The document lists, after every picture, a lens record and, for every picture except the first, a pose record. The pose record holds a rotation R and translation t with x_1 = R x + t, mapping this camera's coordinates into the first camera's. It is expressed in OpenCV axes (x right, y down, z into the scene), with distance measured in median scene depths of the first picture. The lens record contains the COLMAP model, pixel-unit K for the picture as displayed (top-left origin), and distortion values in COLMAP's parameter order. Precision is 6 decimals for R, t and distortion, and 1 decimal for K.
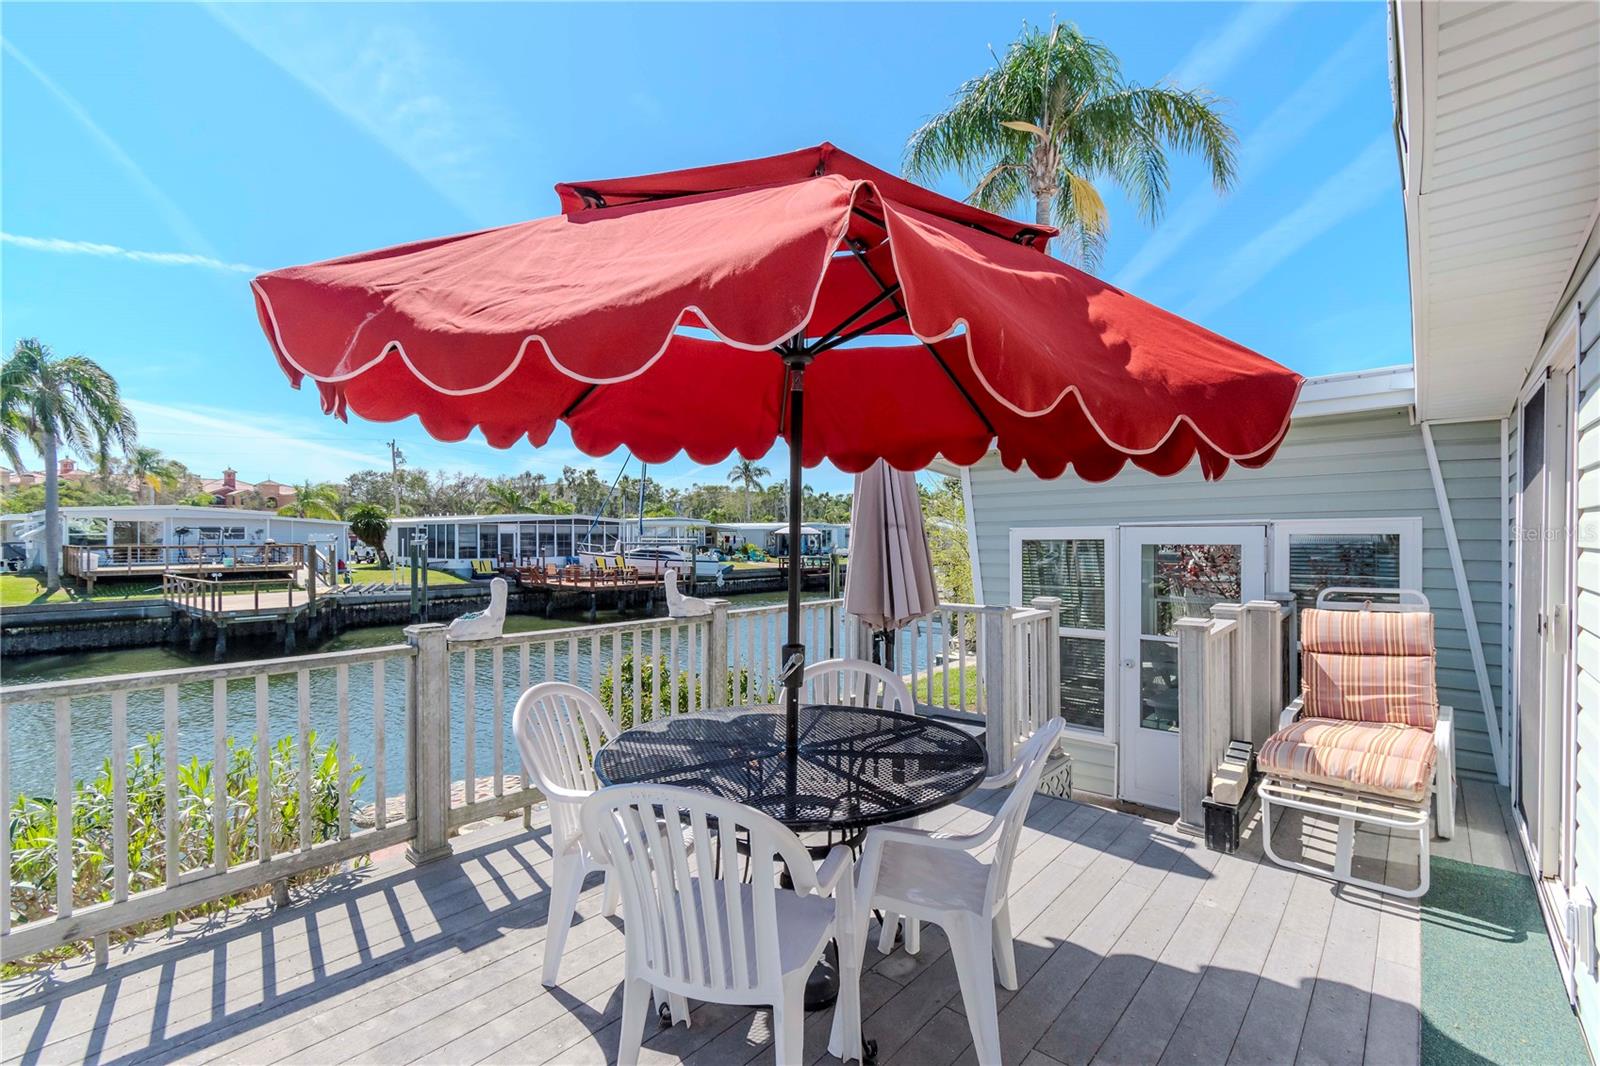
lens RADIAL K [[708.9, 0, 800.4], [0, 708.9, 538.1], [0, 0, 1]] dist [0.003404, -0.000107]
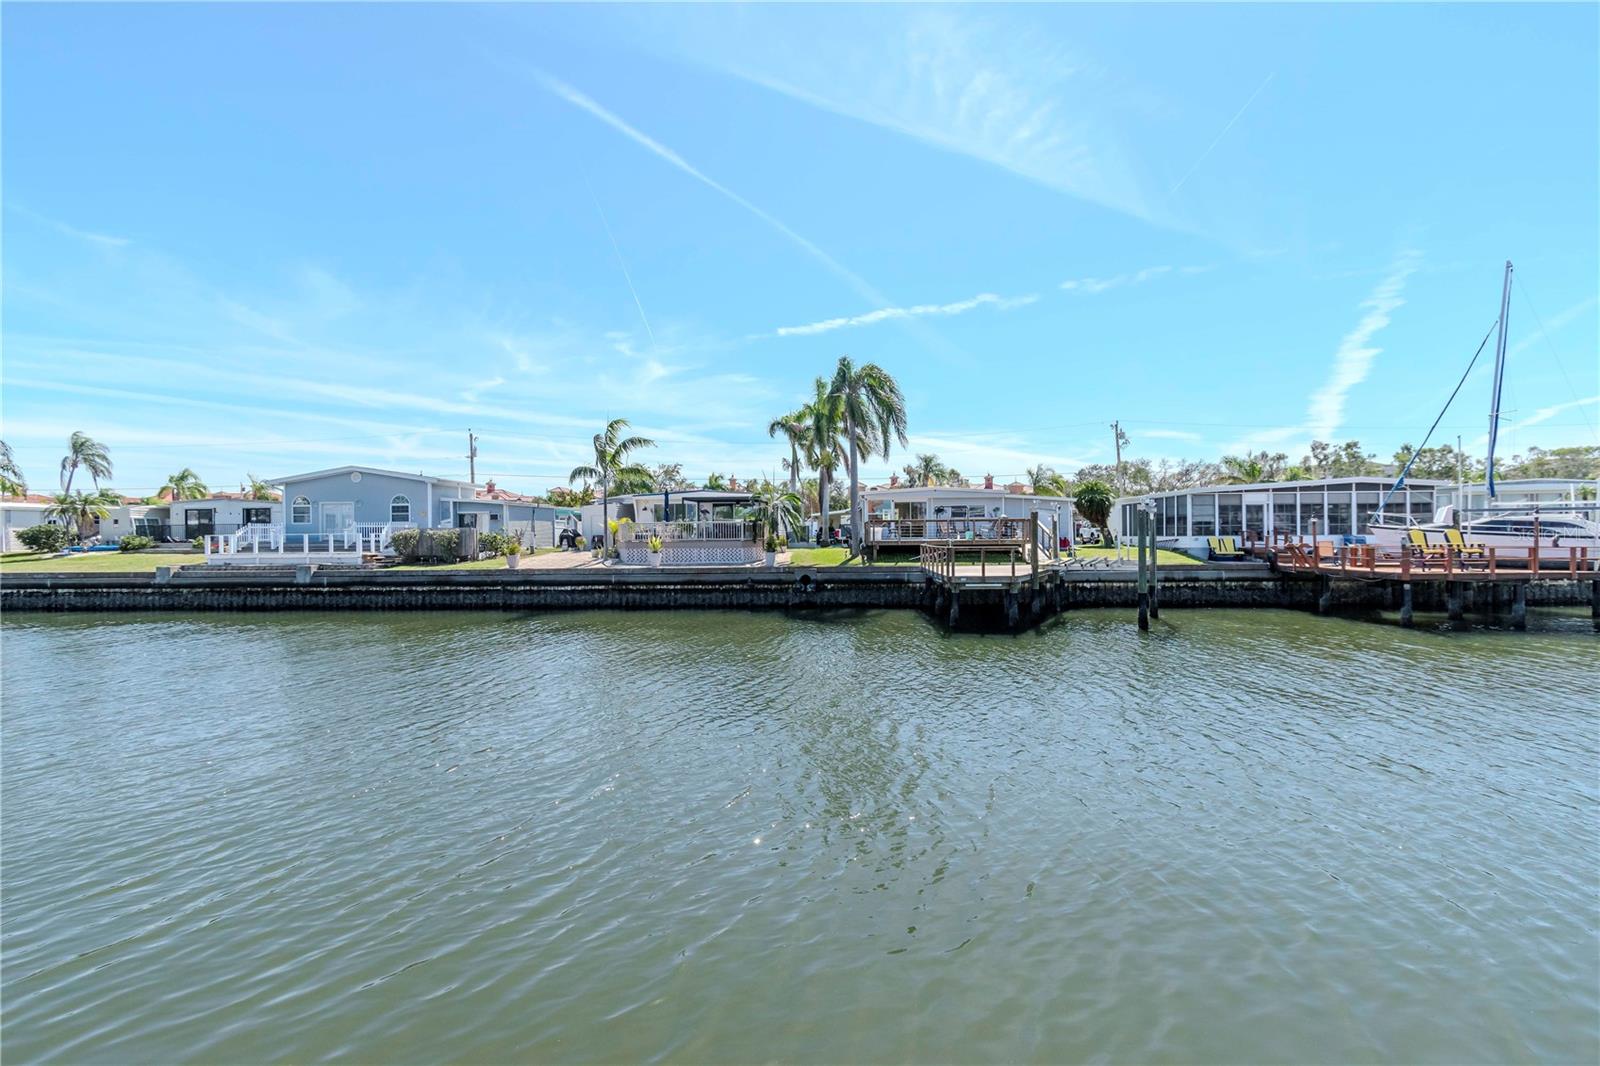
lens RADIAL K [[708.9, 0, 800.4], [0, 708.9, 538.1], [0, 0, 1]] dist [0.003404, -0.000107]
pose [[0.588894, -0.003910, -0.808201, -0.085922], [0.009112, 0.999957, 0.001802, 0.028303], [0.808159, -0.008425, 0.588904, 0.149586]]
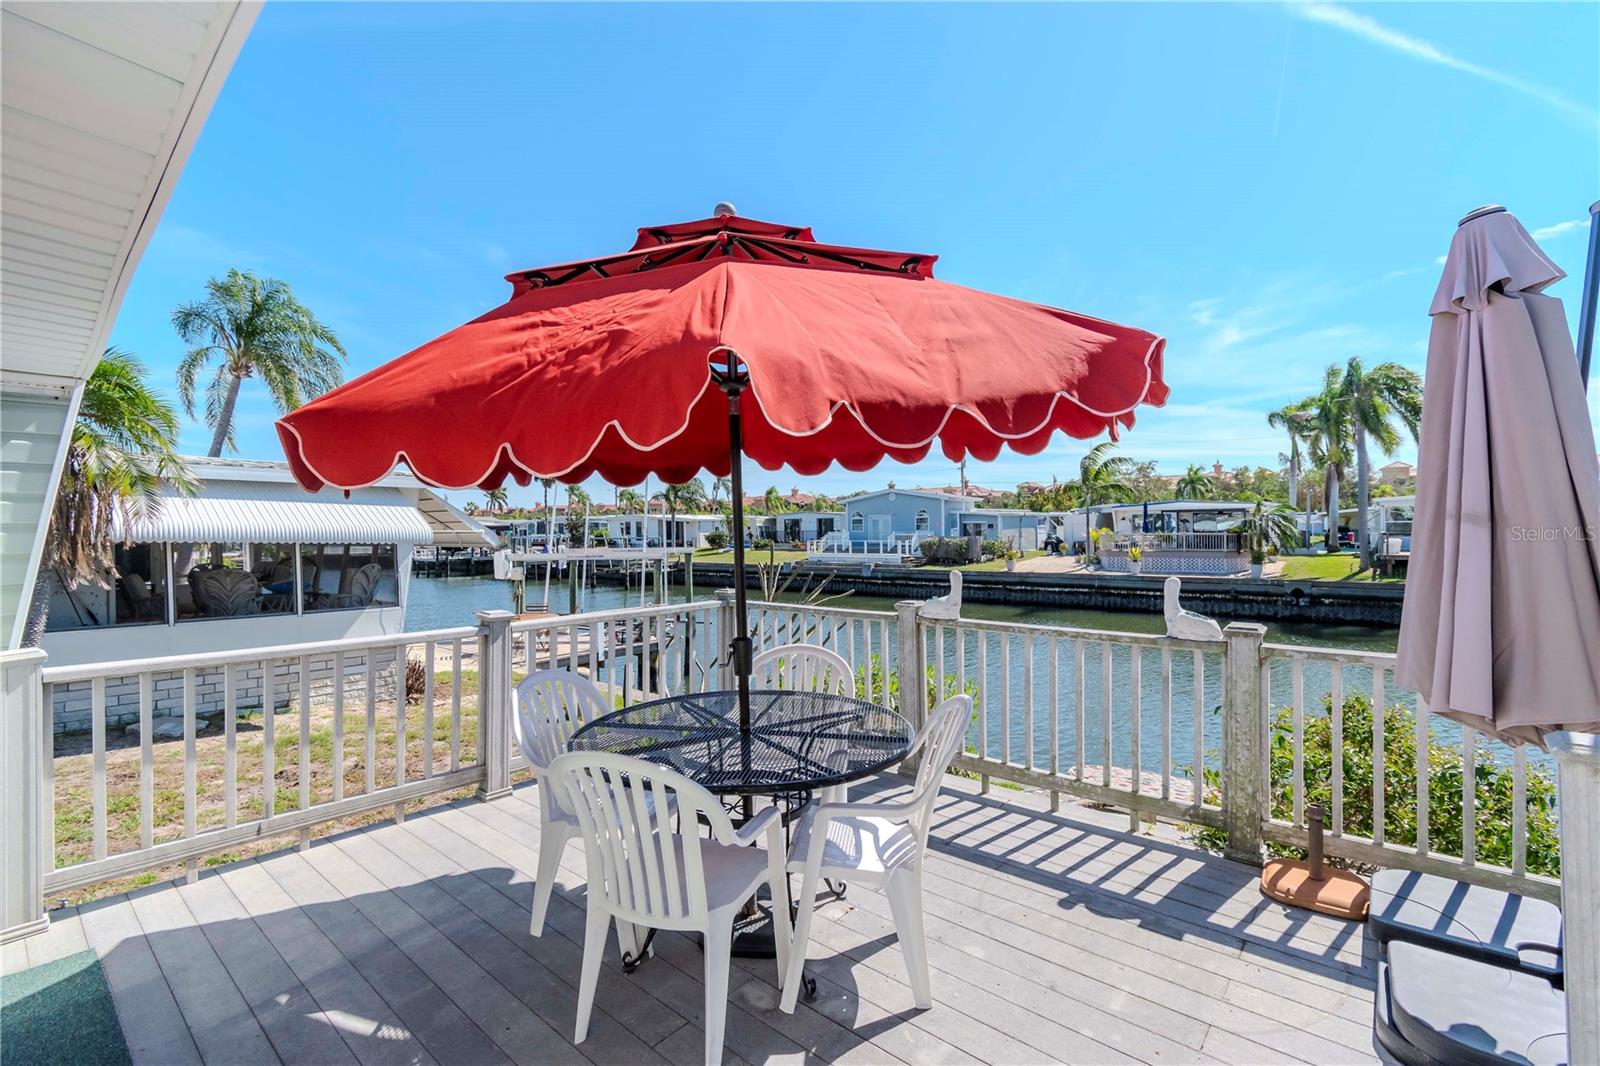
lens RADIAL K [[708.0, 0, 805.8], [0, 708.0, 531.0], [0, 0, 1]] dist [0.000710, 0.000021]
pose [[0.007021, 0.002572, -0.999972, 0.071449], [0.010145, 0.999945, 0.002643, -0.001806], [0.999924, -0.010163, 0.006994, 0.061535]]
